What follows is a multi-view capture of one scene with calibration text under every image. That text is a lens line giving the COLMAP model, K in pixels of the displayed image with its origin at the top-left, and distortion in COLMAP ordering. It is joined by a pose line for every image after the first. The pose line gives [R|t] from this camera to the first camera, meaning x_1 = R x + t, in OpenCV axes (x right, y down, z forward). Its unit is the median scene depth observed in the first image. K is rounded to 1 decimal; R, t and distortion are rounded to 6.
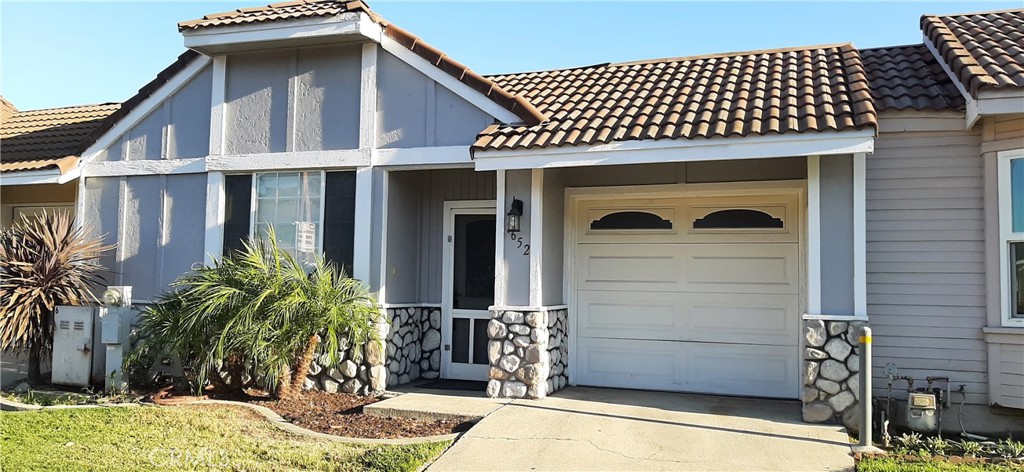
lens RADIAL K [[821.4, 0, 513.6], [0, 821.4, 238.2], [0, 0, 1]] dist [-0.007486, -0.029353]
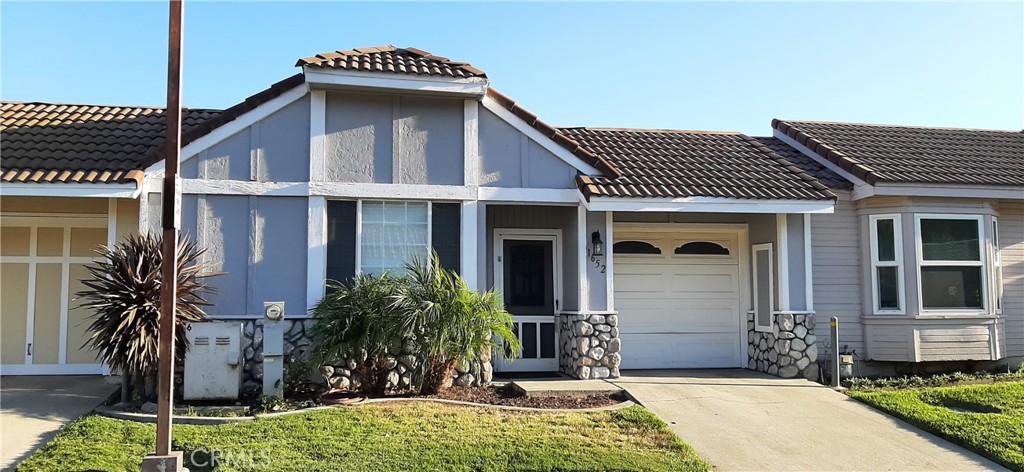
lens RADIAL K [[821.4, 0, 510.8], [0, 821.4, 233.8], [0, 0, 1]] dist [-0.007486, -0.029353]
pose [[0.854300, 0.024629, 0.519197, -0.788118], [-0.015842, 0.999646, -0.021353, -0.012686], [-0.519539, 0.010017, 0.854388, -0.081510]]
